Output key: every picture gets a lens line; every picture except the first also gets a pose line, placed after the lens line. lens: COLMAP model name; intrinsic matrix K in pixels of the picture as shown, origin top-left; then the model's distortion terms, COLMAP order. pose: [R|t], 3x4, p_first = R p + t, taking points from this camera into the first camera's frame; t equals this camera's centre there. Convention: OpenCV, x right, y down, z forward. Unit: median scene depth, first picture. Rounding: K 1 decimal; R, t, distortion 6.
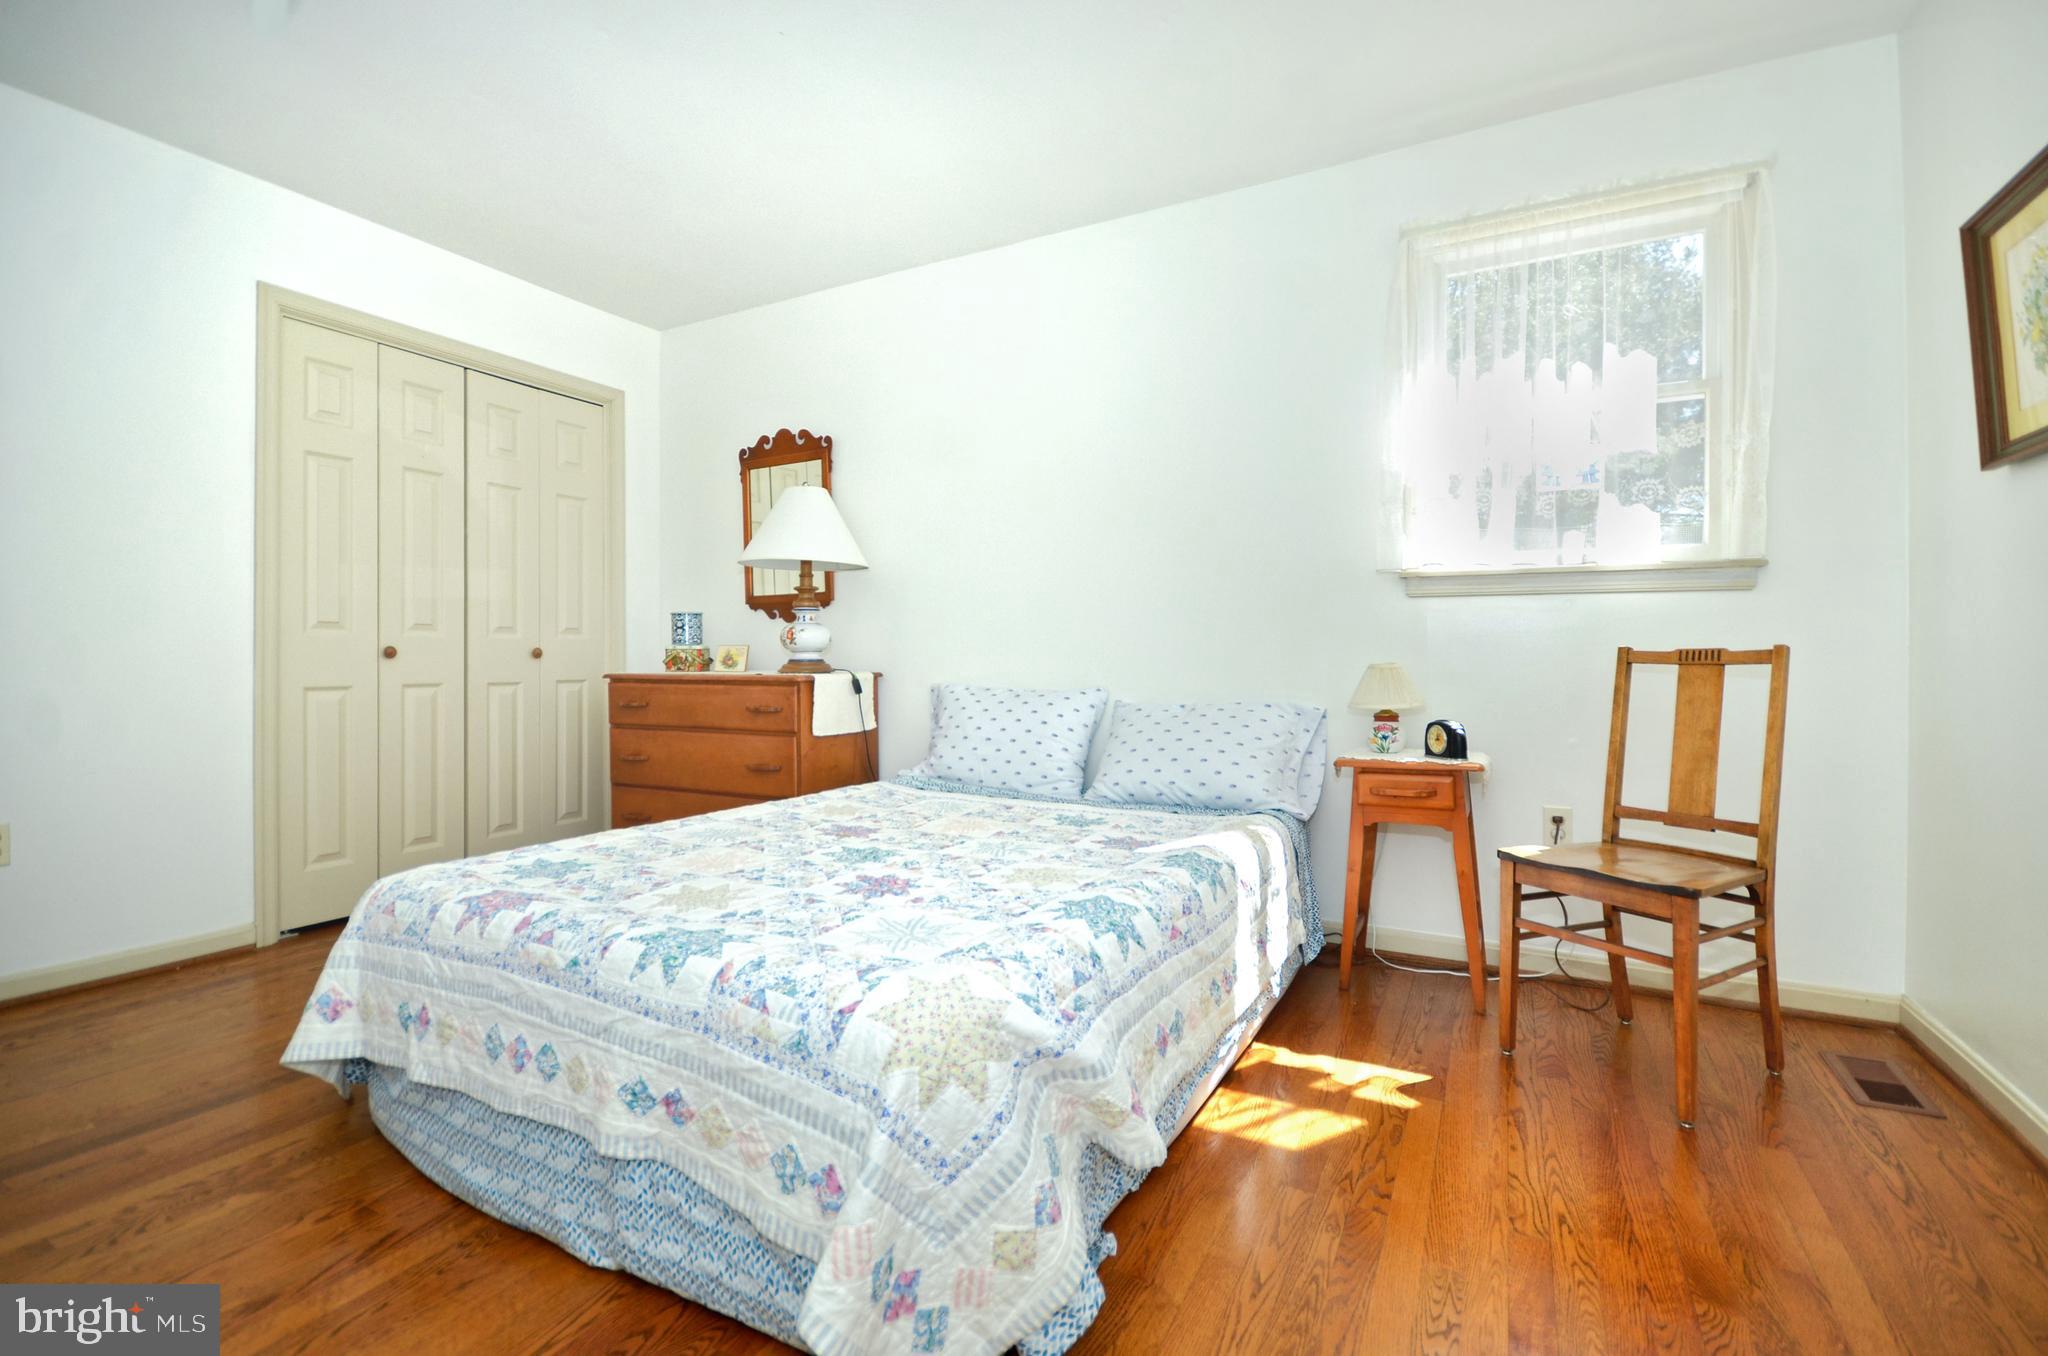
lens RADIAL K [[910.5, 0, 1024.0], [0, 910.5, 678.0], [0, 0, 1]] dist [-0.001474, -0.000182]
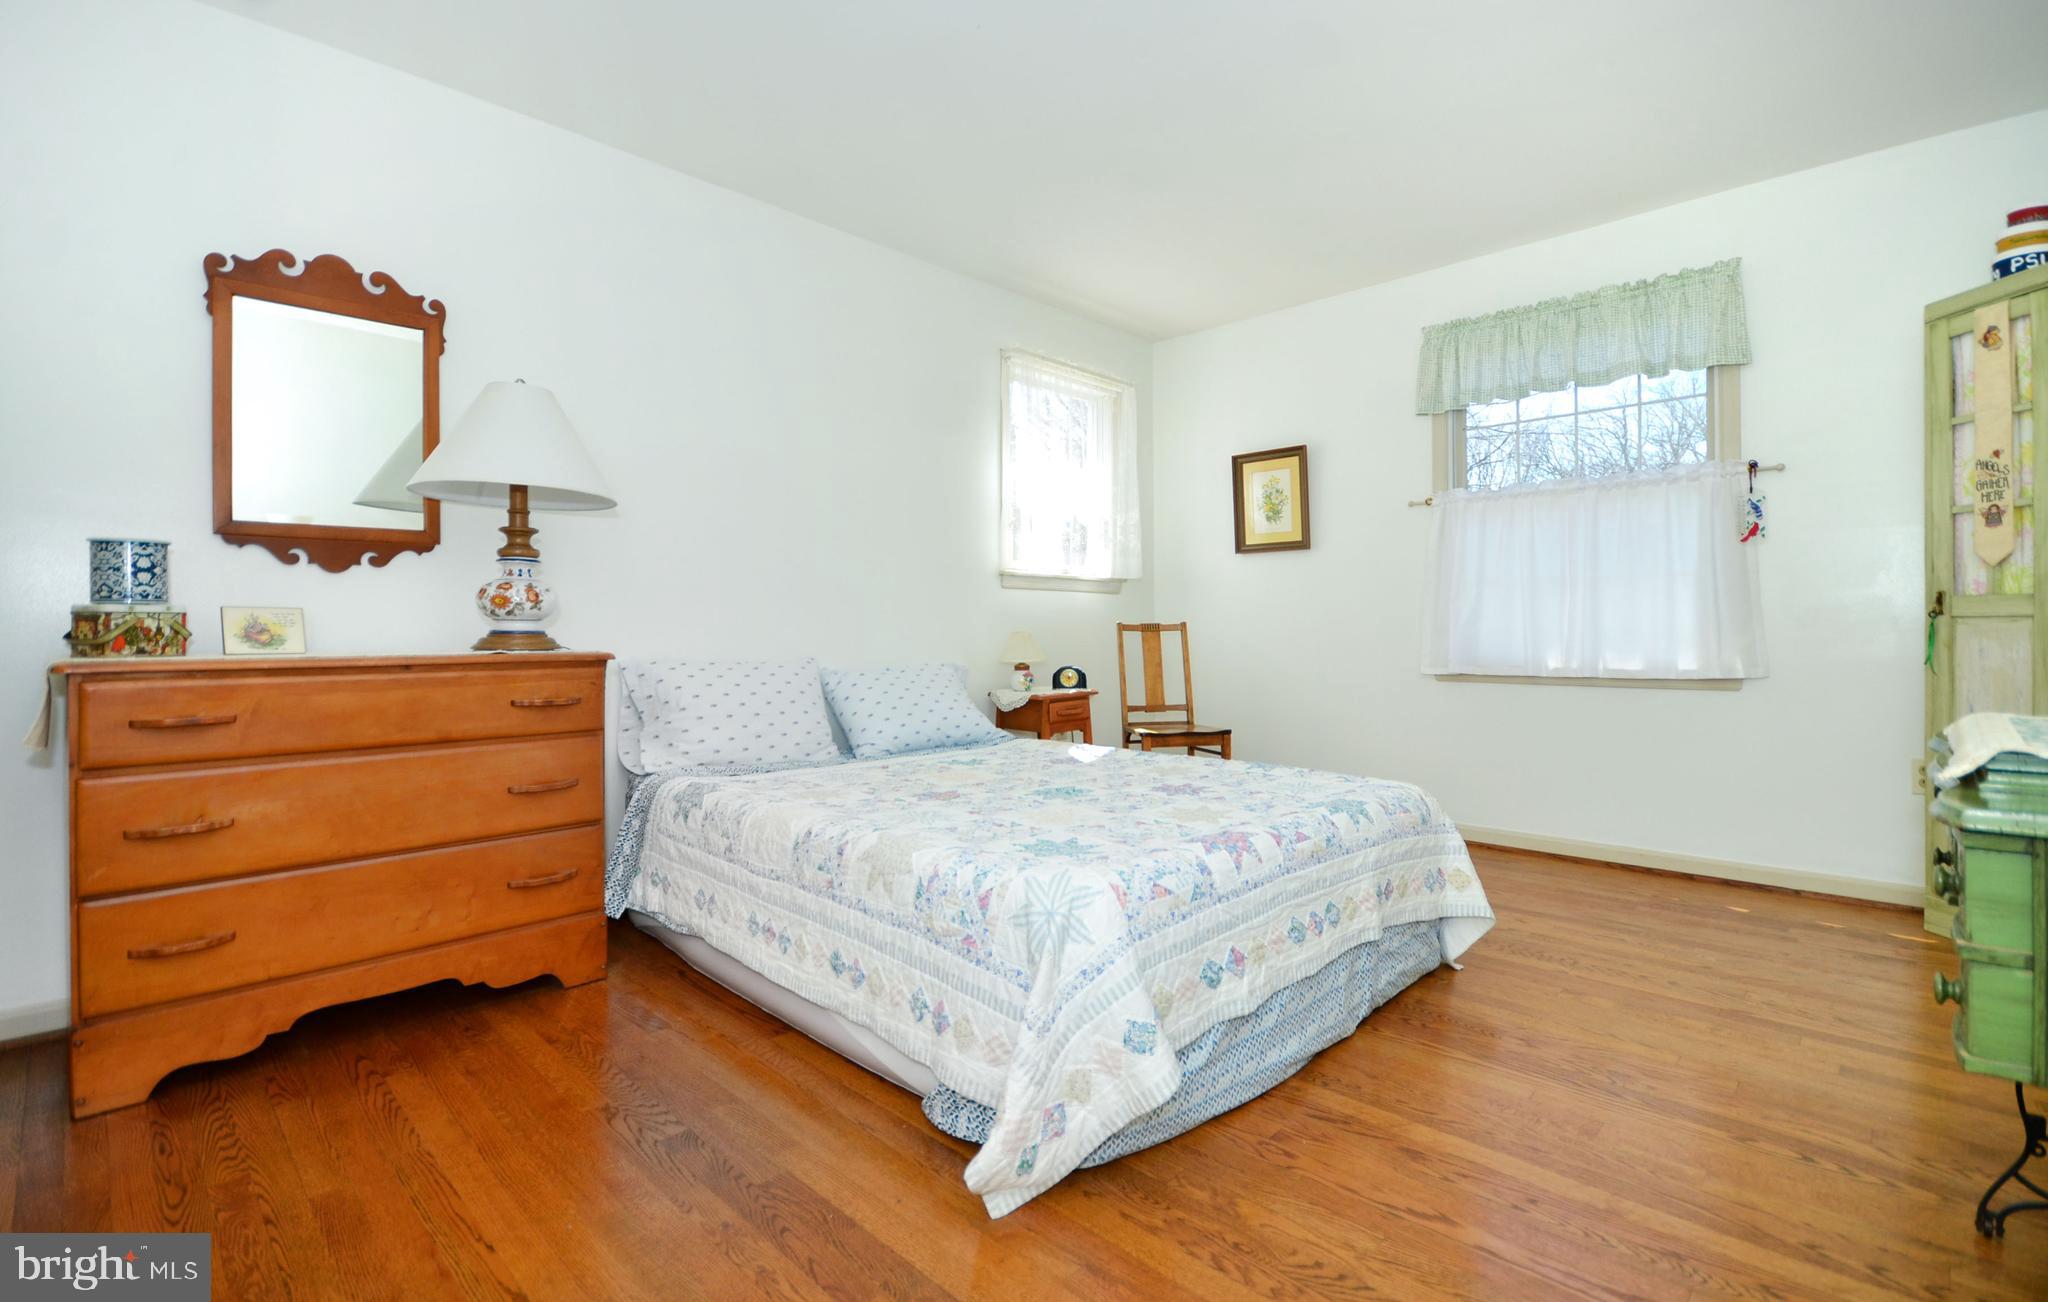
lens RADIAL K [[932.4, 0, 1024.0], [0, 932.4, 651.0], [0, 0, 1]] dist [-0.001295, -0.000158]
pose [[0.279581, -0.022960, 0.959847, -1.084164], [0.024202, 0.999565, 0.016860, -0.010243], [-0.959817, 0.018517, 0.280015, 0.560480]]
